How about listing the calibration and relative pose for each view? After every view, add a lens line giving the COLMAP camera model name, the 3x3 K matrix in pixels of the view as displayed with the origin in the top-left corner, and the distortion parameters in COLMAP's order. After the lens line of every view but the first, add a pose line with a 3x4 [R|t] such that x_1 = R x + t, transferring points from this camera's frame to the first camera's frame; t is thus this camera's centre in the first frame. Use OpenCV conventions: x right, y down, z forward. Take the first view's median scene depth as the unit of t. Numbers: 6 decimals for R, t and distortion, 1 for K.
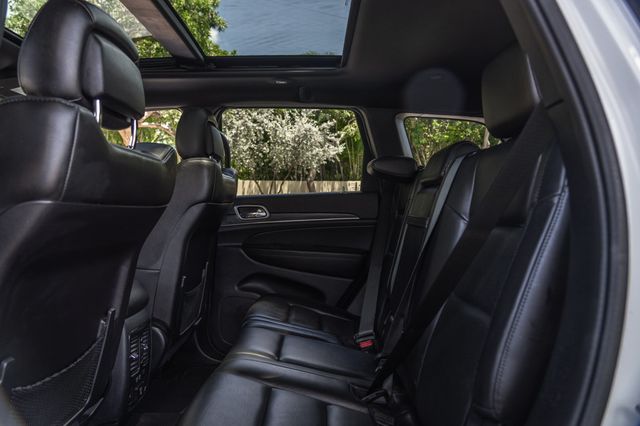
lens RADIAL K [[443.0, 0, 326.5], [0, 443.0, 217.5], [0, 0, 1]] dist [-0.008851, 0.008625]
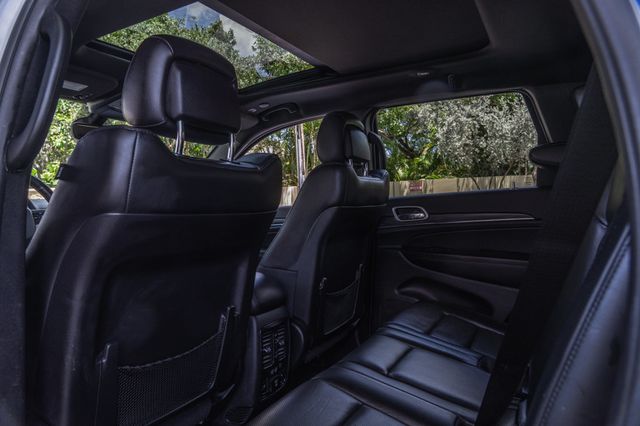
lens RADIAL K [[443.0, 0, 329.1], [0, 443.0, 214.4], [0, 0, 1]] dist [-0.008851, 0.008625]
pose [[0.878129, -0.014761, -0.478196, 0.135250], [0.012896, 0.999891, -0.007184, -0.005521], [0.478250, 0.000141, 0.878224, 0.073350]]
